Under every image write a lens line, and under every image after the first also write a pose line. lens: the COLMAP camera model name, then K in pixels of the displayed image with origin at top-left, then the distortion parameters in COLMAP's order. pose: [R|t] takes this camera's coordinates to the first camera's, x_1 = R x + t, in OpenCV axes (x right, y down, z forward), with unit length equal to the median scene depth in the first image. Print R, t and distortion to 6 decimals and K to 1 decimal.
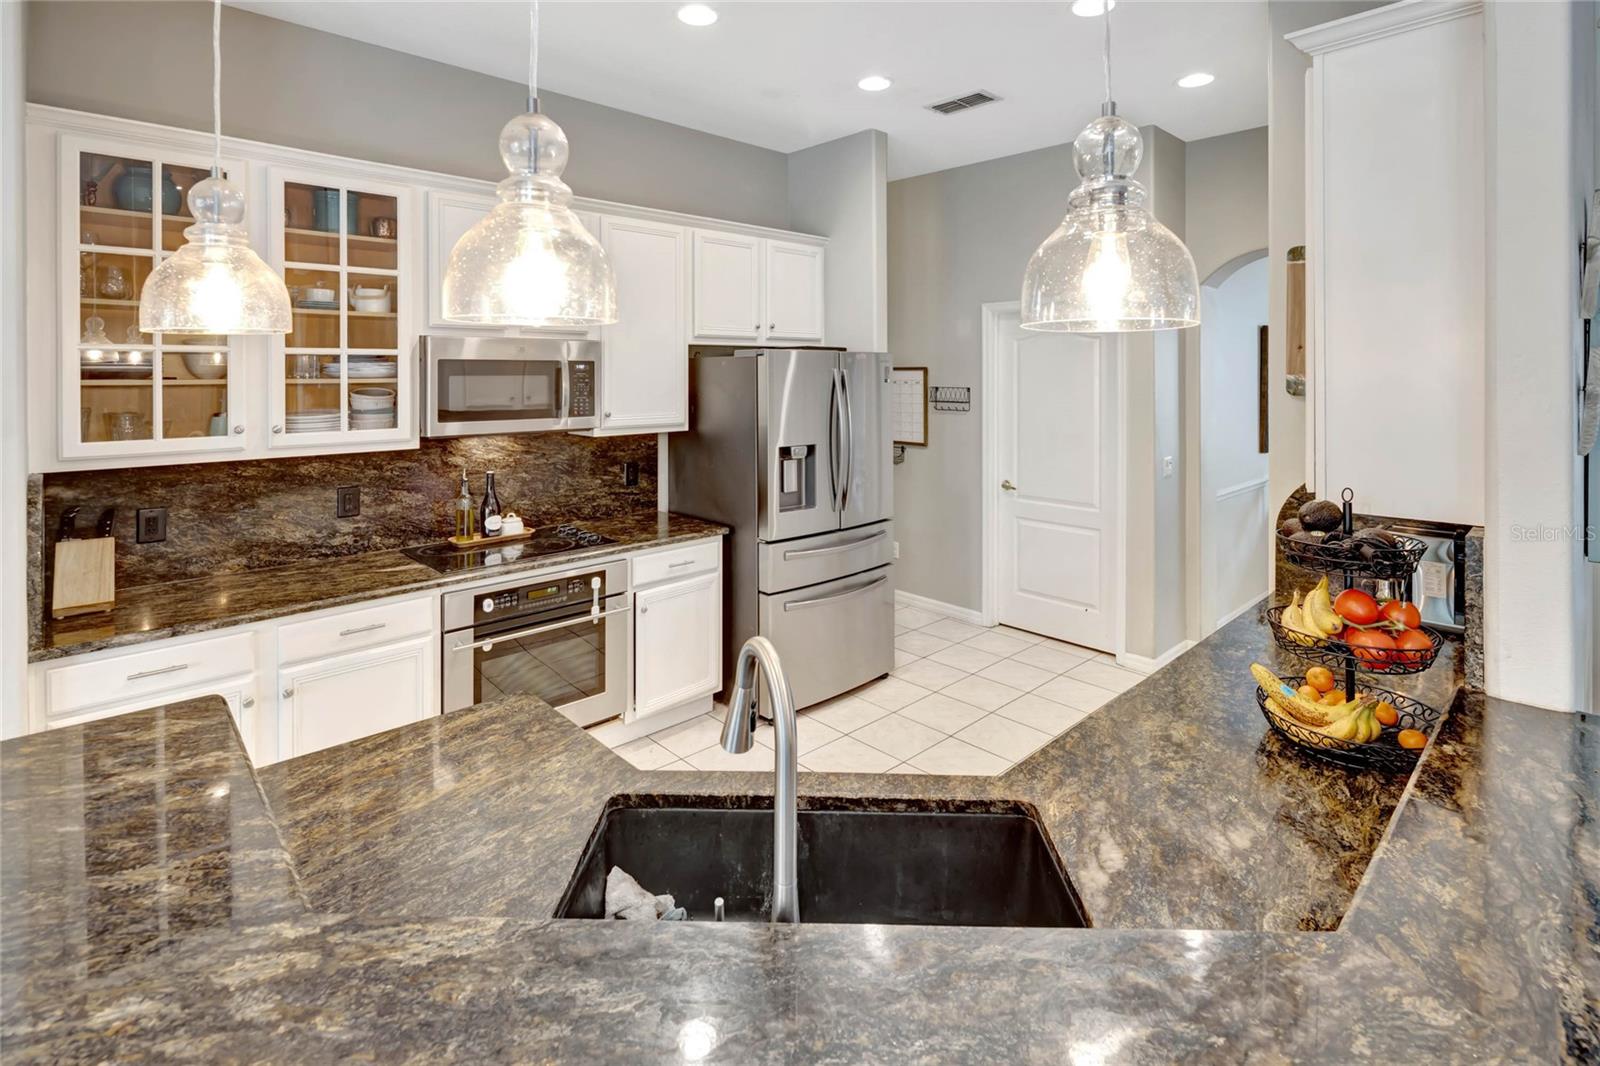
lens RADIAL K [[763.4, 0, 799.8], [0, 763.4, 372.5], [0, 0, 1]] dist [-0.000765, -0.000557]
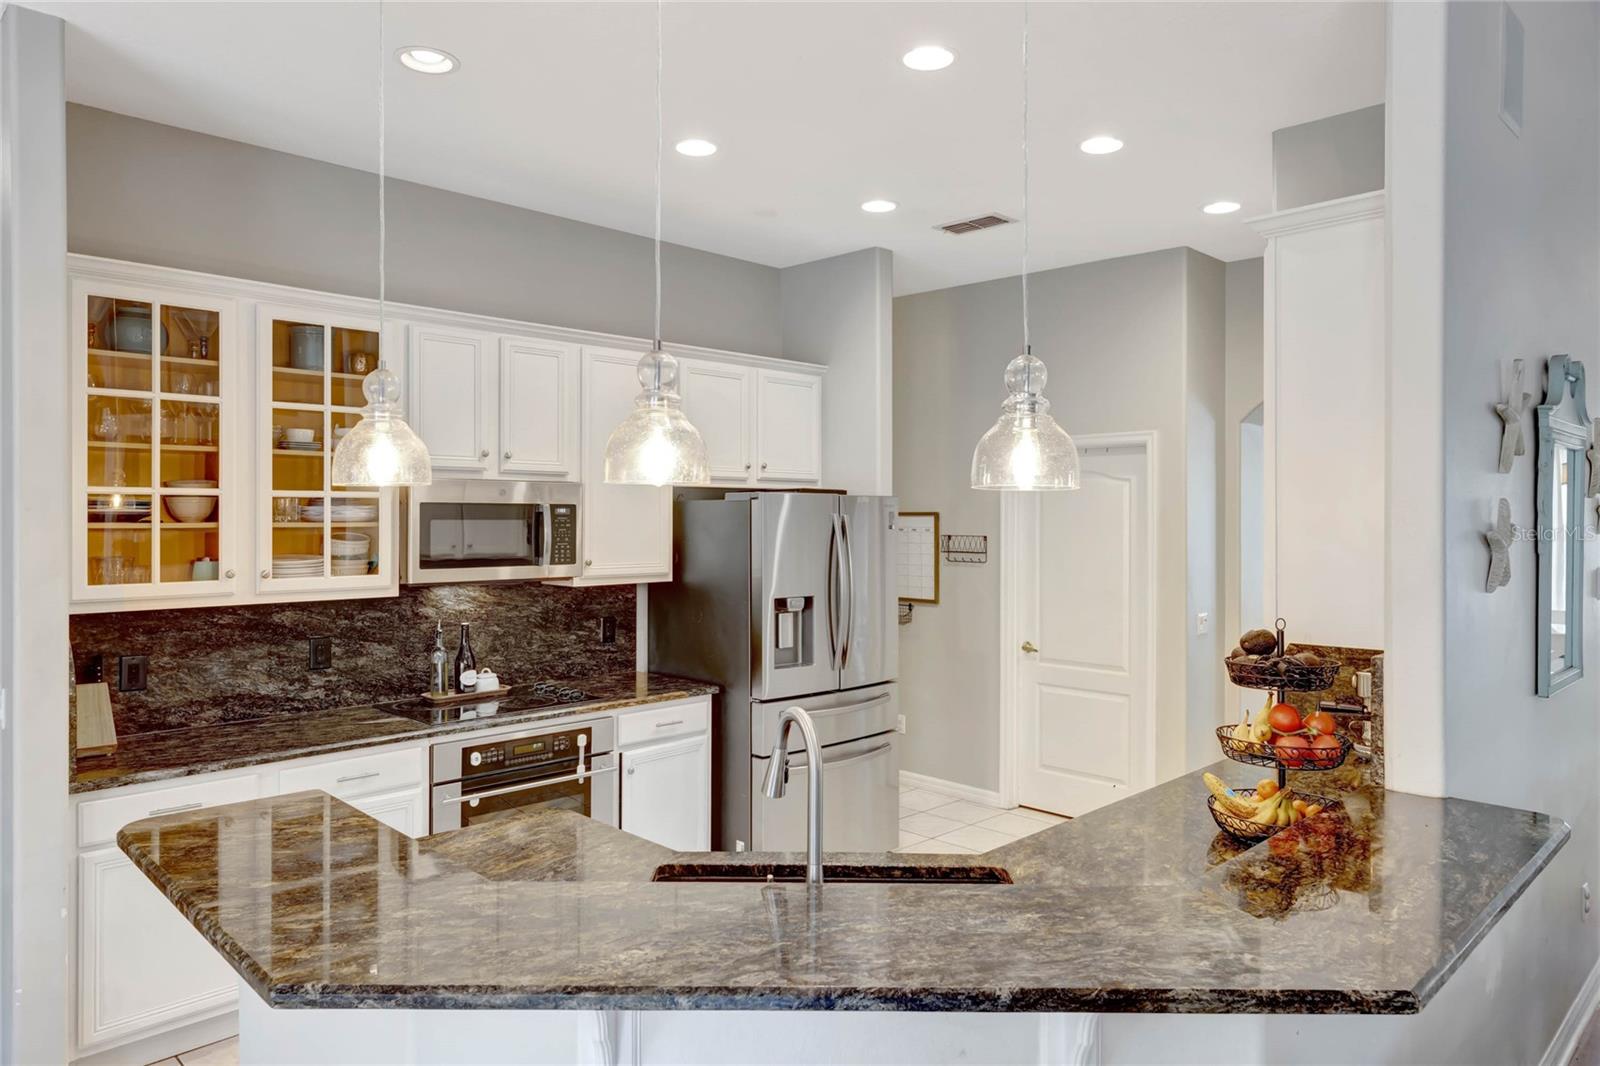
lens RADIAL K [[1025.8, 0, 798.3], [0, 1025.8, 516.2], [0, 0, 1]] dist [-0.000163, 0.007829]
pose [[0.999799, 0.003636, 0.019692, -0.026250], [-0.003603, 0.999992, -0.001713, 0.000098], [-0.019698, 0.001641, 0.999805, -0.277968]]
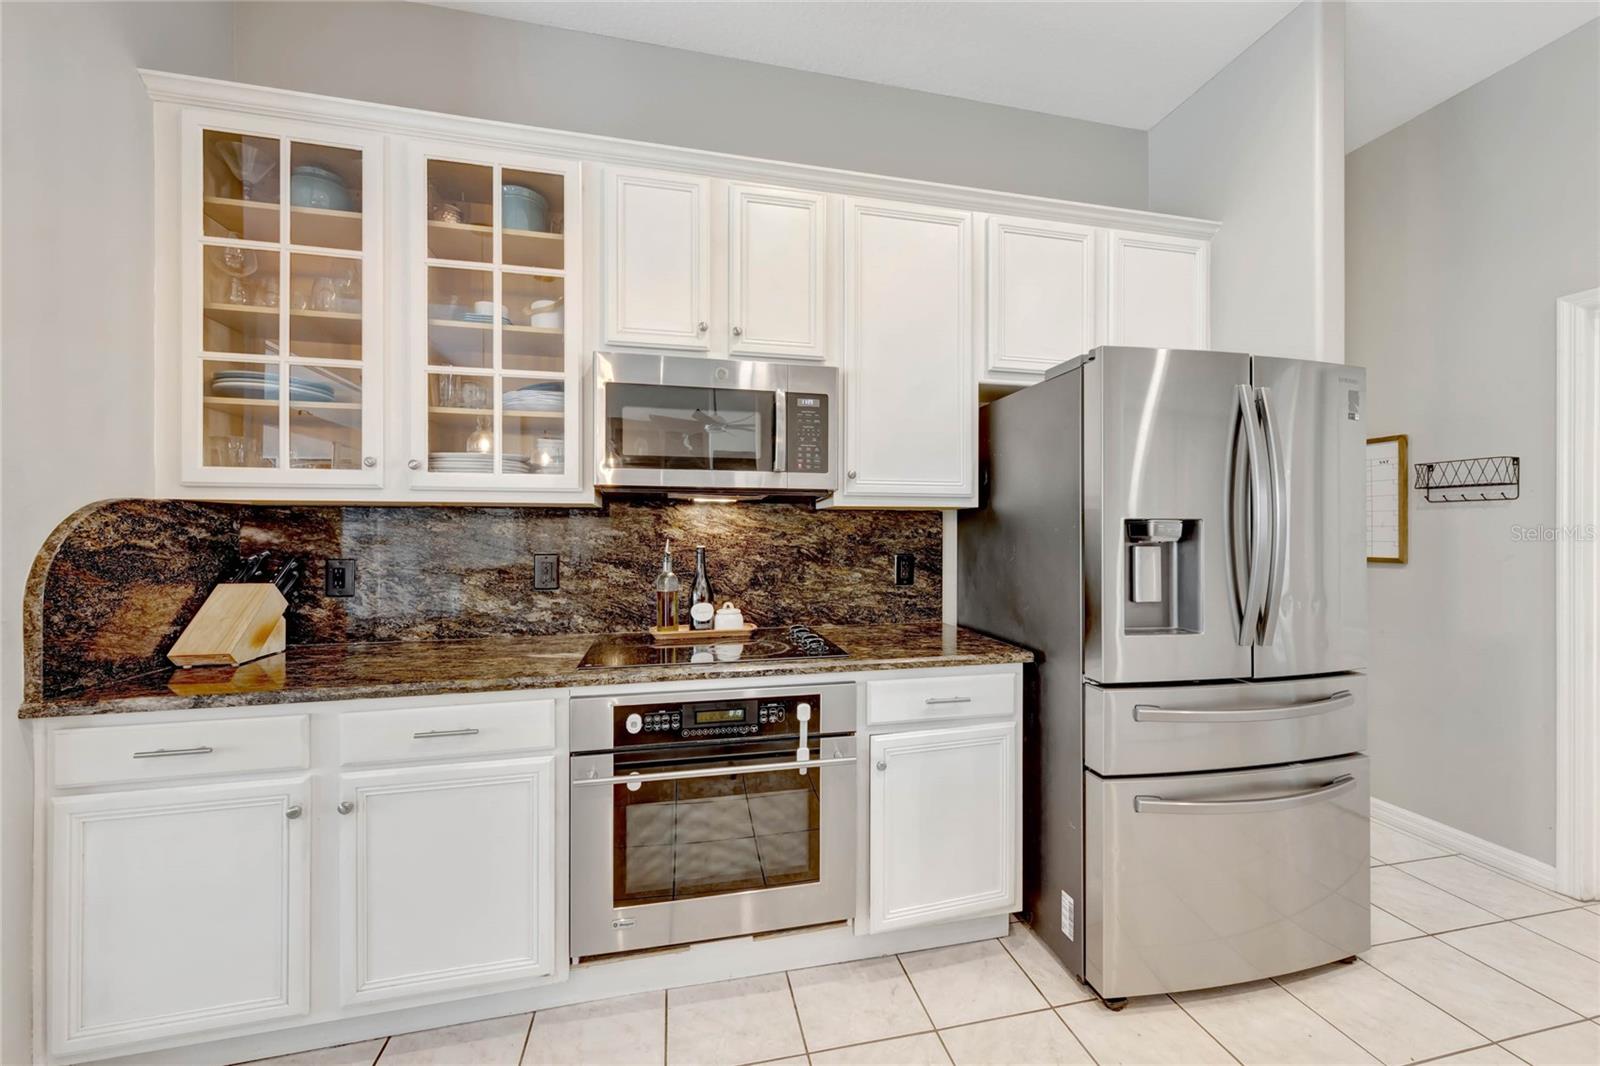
lens RADIAL K [[602.7, 0, 808.3], [0, 602.7, 529.9], [0, 0, 1]] dist [0.007474, -0.000050]
pose [[0.862541, 0.001624, -0.505985, -0.002982], [-0.003081, 0.999993, -0.002043, 0.122763], [0.505978, 0.003322, 0.862540, 0.566391]]
